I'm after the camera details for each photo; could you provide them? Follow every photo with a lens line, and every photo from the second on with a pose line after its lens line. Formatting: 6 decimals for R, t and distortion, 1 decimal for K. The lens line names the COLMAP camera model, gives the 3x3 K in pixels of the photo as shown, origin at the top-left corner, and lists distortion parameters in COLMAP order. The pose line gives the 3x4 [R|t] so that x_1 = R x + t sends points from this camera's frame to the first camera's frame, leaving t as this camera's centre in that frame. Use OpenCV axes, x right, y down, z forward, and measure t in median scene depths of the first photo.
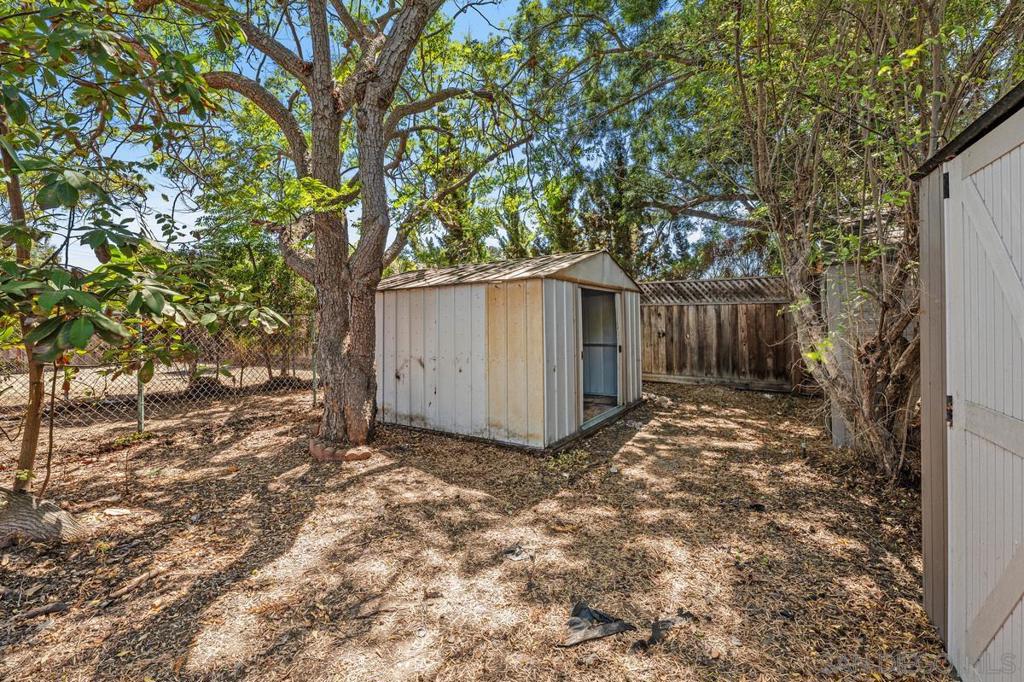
lens RADIAL K [[419.6, 0, 500.8], [0, 419.6, 317.5], [0, 0, 1]] dist [0.001391, -0.000042]
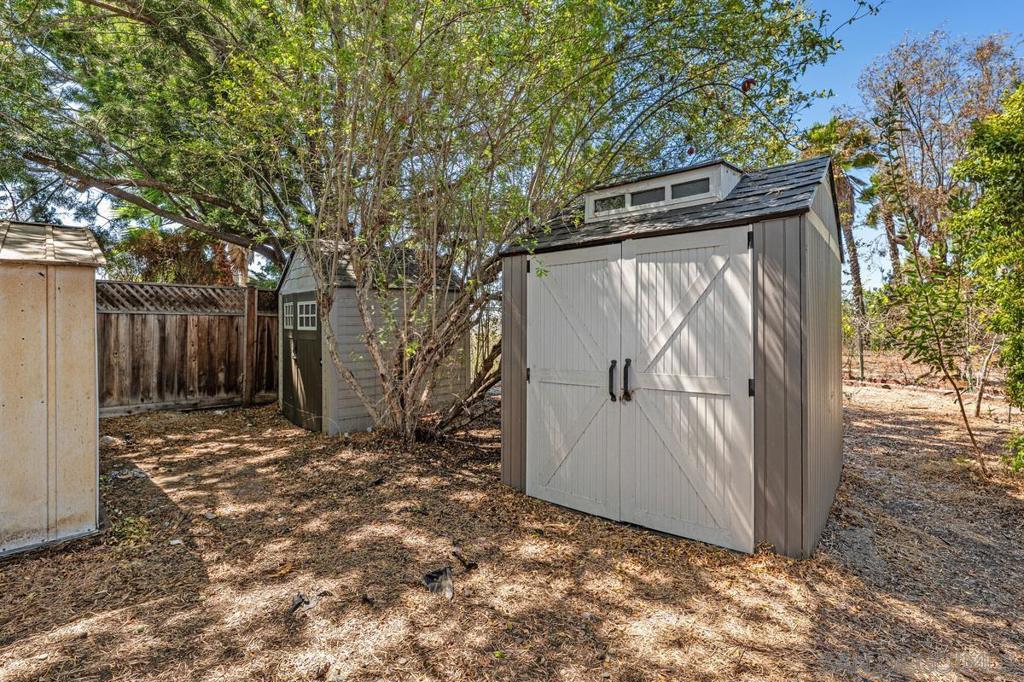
lens RADIAL K [[468.2, 0, 510.9], [0, 468.2, 334.7], [0, 0, 1]] dist [0.002639, 0.000427]
pose [[0.232136, -0.006789, 0.972660, -0.241687], [-0.002789, 0.999967, 0.007645, 0.000765], [-0.972679, -0.004487, 0.232109, 0.110791]]
